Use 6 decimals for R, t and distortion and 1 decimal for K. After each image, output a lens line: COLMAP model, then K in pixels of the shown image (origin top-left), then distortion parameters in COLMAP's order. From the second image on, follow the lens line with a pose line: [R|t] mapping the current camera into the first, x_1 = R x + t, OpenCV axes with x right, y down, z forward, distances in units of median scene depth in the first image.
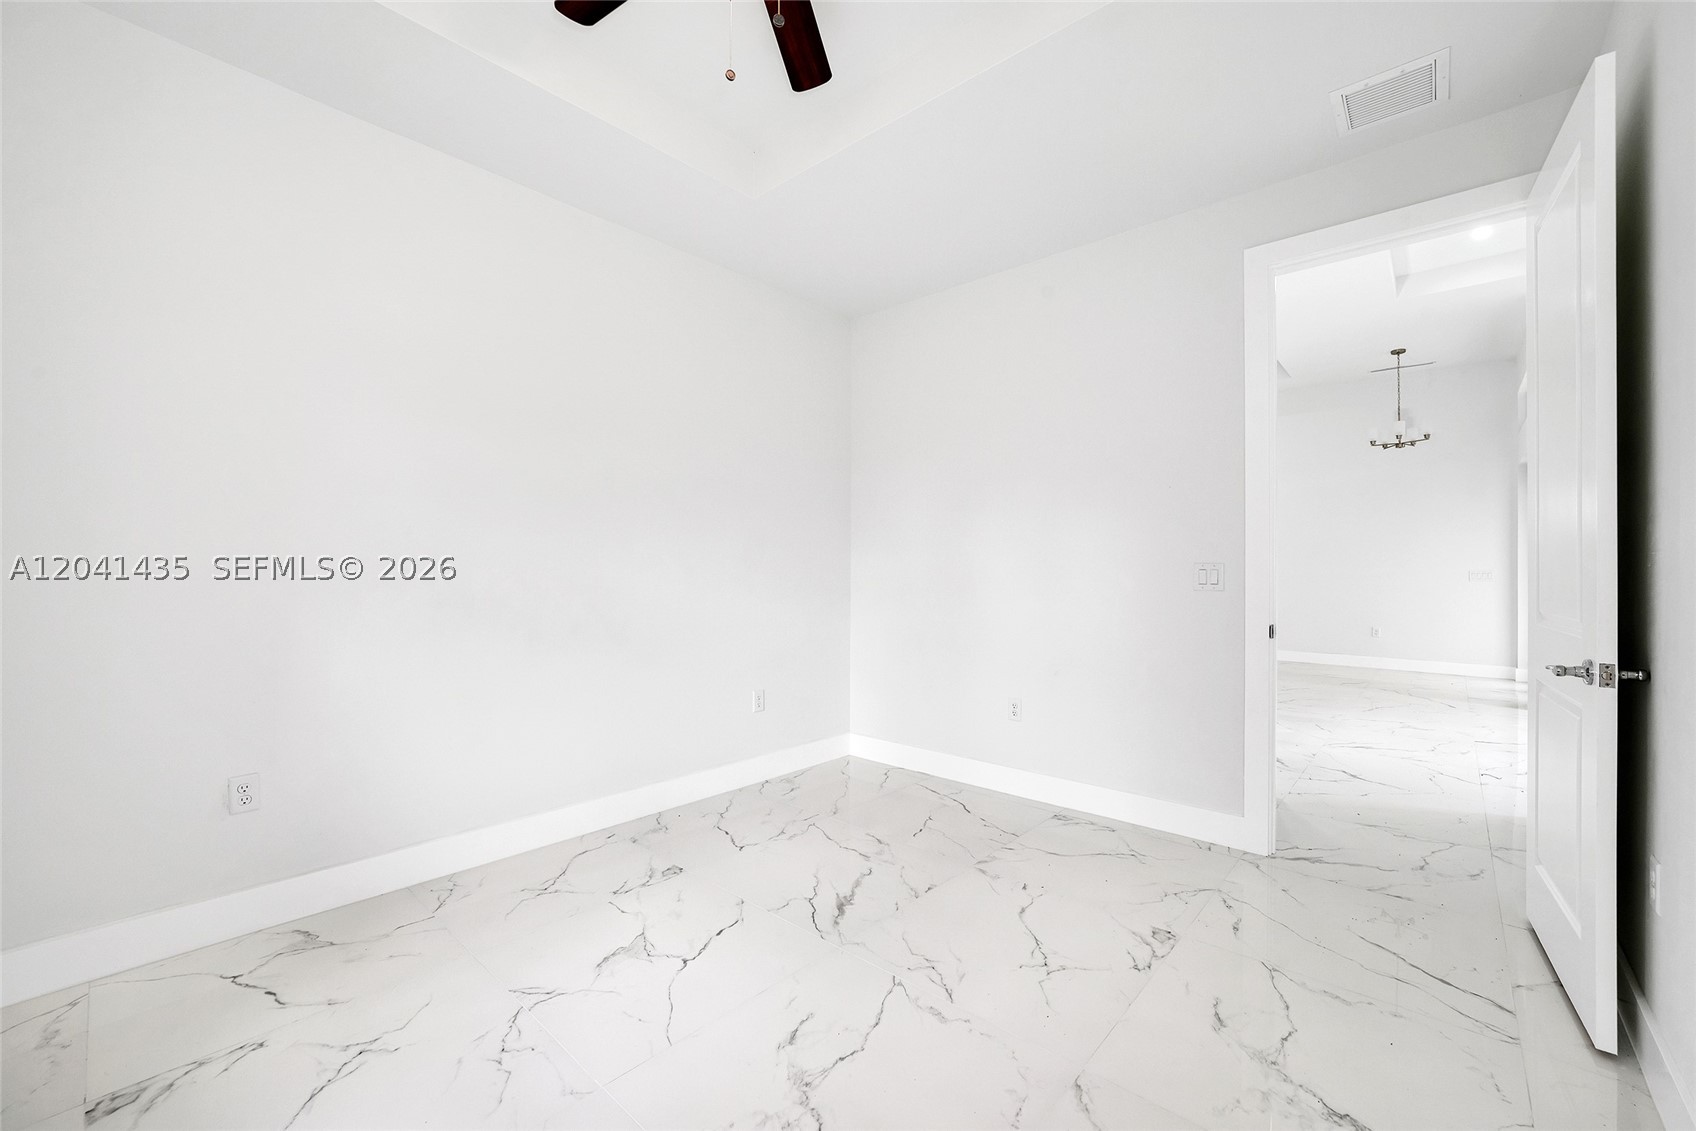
lens RADIAL K [[682.8, 0, 847.7], [0, 682.8, 569.1], [0, 0, 1]] dist [-0.015914, -0.000219]
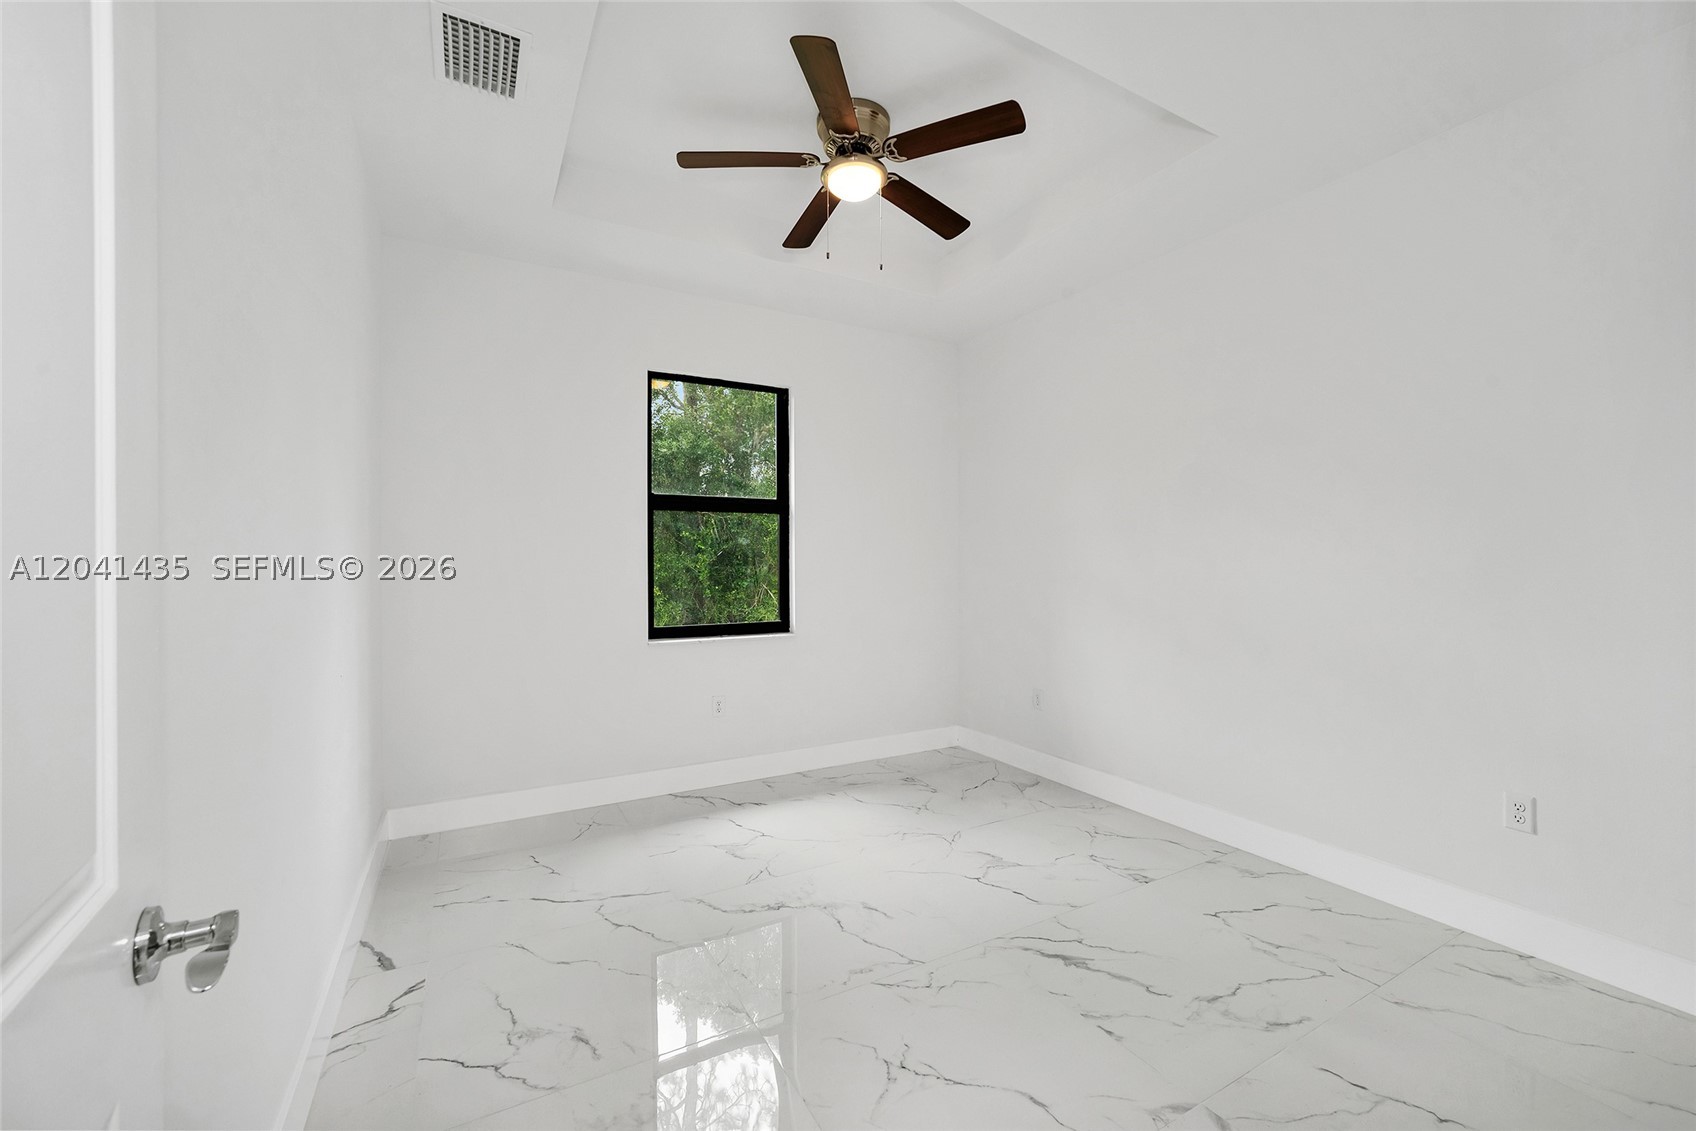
lens RADIAL K [[682.8, 0, 847.7], [0, 682.8, 569.1], [0, 0, 1]] dist [-0.015914, -0.000219]
pose [[-0.323777, 0.006915, -0.946108, 0.825353], [0.002347, 0.999976, 0.006505, -0.019799], [0.946130, -0.000114, -0.323786, 0.913938]]
